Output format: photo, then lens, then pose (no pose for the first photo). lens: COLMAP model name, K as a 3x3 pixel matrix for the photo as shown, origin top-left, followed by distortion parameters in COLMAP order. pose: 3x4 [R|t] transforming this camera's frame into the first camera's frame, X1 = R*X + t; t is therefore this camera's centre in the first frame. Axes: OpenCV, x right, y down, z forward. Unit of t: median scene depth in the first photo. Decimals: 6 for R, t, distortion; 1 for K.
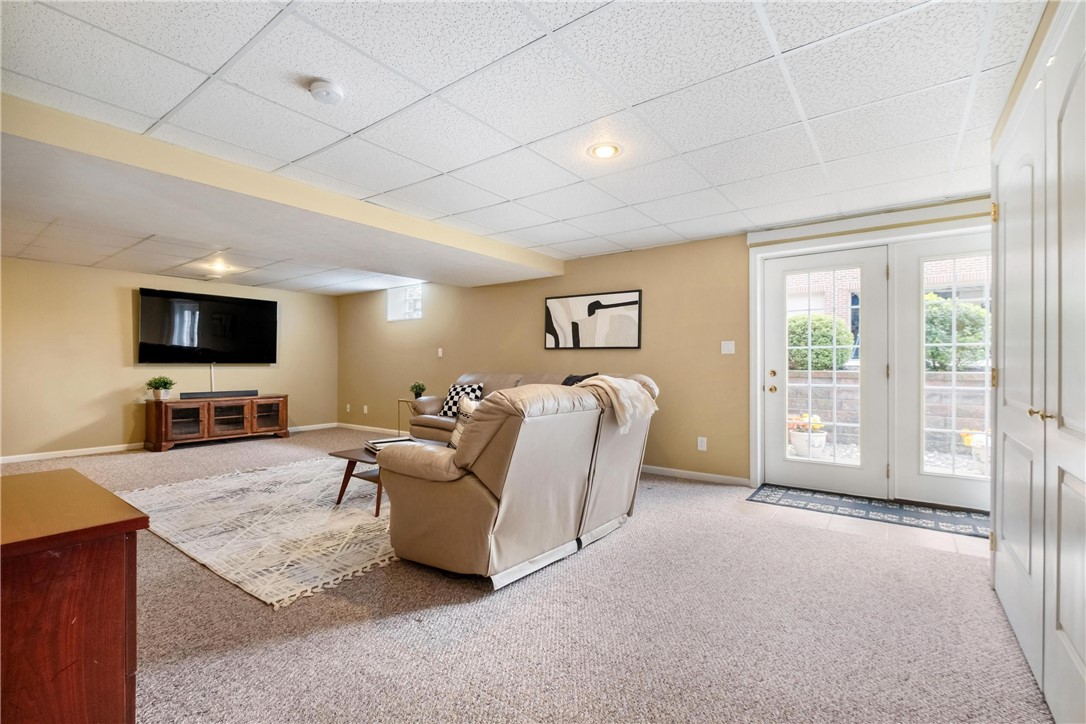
lens RADIAL K [[484.9, 0, 543.9], [0, 484.9, 366.6], [0, 0, 1]] dist [-0.003504, -0.000873]
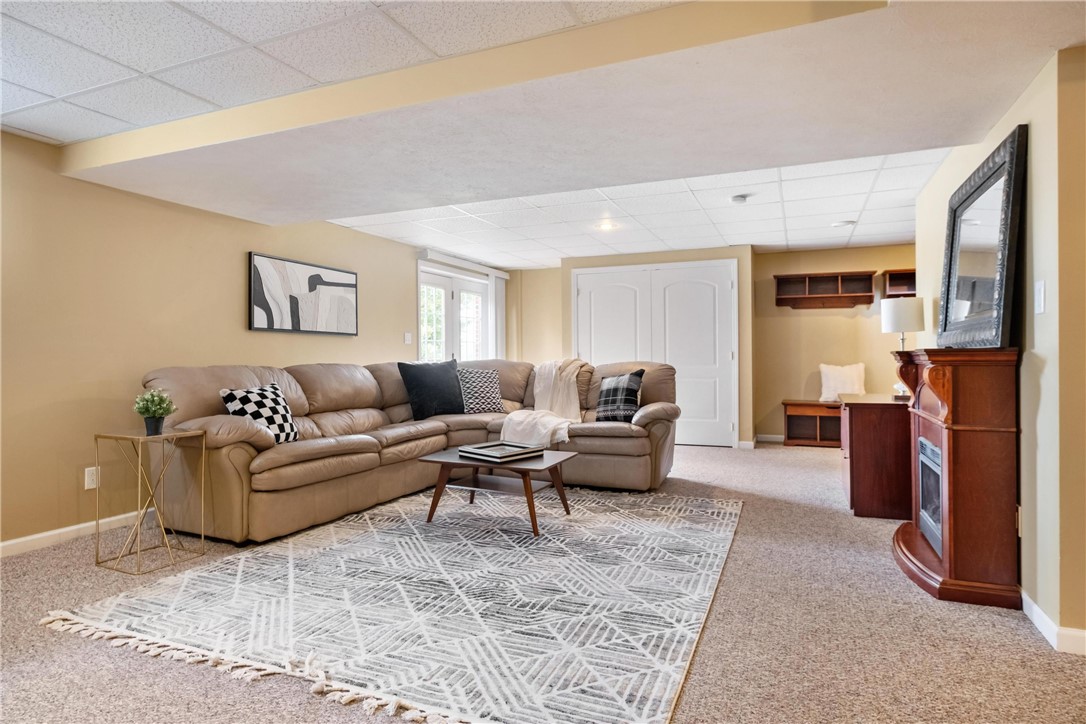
lens RADIAL K [[609.4, 0, 537.9], [0, 609.4, 361.6], [0, 0, 1]] dist [-0.002412, 0.003209]
pose [[-0.231429, -0.013938, 0.972752, -0.957235], [0.001473, 0.999891, 0.014677, -0.003538], [-0.972851, 0.004829, -0.231383, 0.861505]]
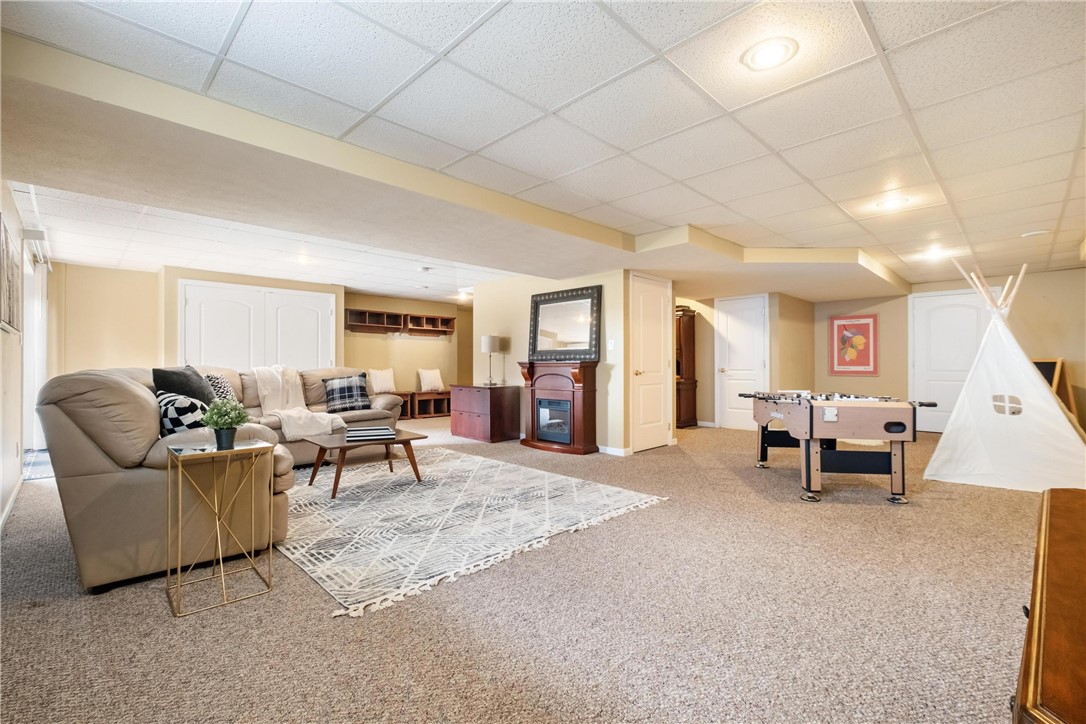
lens RADIAL K [[484.9, 0, 541.9], [0, 484.9, 358.0], [0, 0, 1]] dist [-0.003504, -0.000873]
pose [[-0.989368, -0.005402, 0.145332, -0.611779], [-0.007271, 0.999897, -0.012336, 0.001177], [-0.145251, -0.013262, -0.989306, 1.496994]]
